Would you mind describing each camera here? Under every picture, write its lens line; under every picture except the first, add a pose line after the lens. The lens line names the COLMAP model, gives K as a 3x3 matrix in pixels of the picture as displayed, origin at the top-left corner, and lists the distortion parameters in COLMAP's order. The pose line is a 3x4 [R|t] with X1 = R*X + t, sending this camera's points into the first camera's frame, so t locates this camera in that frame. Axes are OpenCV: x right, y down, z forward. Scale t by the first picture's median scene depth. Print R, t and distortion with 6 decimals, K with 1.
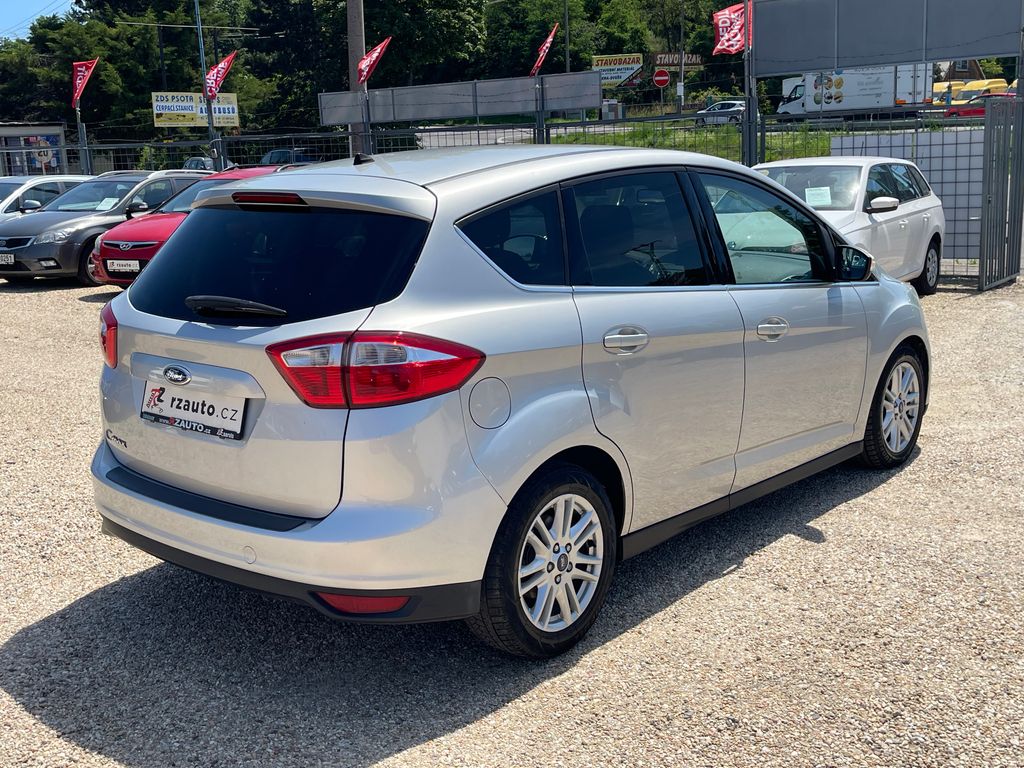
lens RADIAL K [[1163.4, 0, 507.1], [0, 1163.4, 372.9], [0, 0, 1]] dist [0.047367, 0.000000]
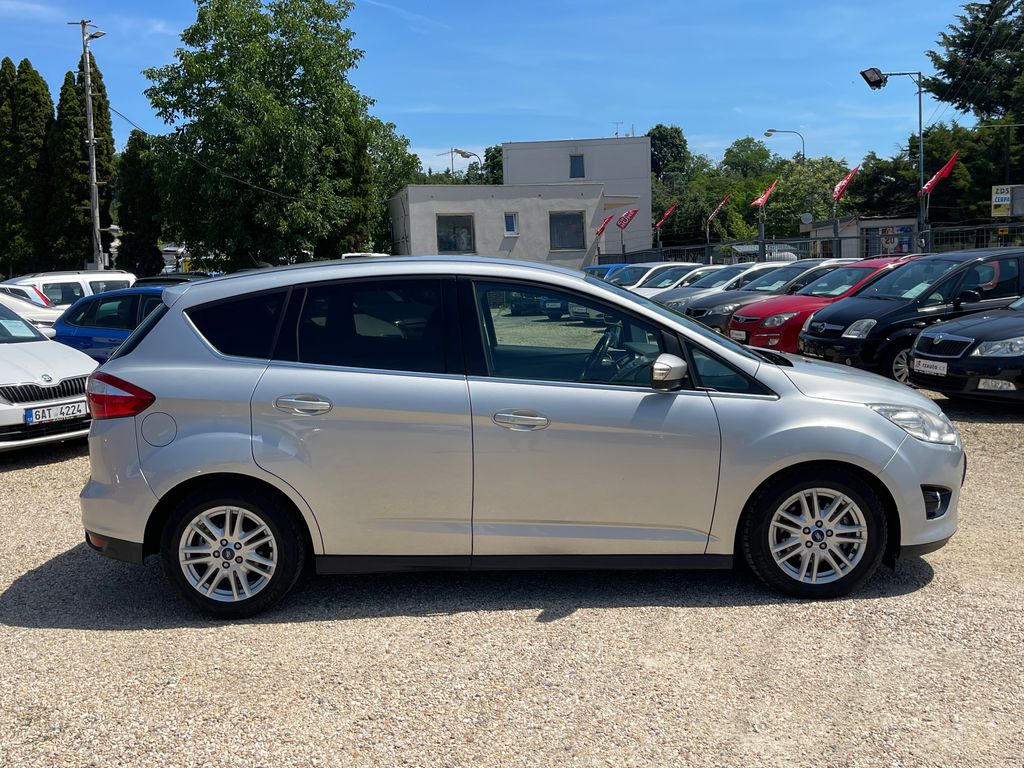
lens RADIAL K [[979.5, 0, 512.2], [0, 979.5, 394.2], [0, 0, 1]] dist [0.026161, 0.000000]
pose [[0.656700, 0.114728, -0.745374, 1.129315], [-0.134984, 0.990281, 0.033499, -0.113513], [0.741973, 0.078615, 0.665804, 0.449000]]
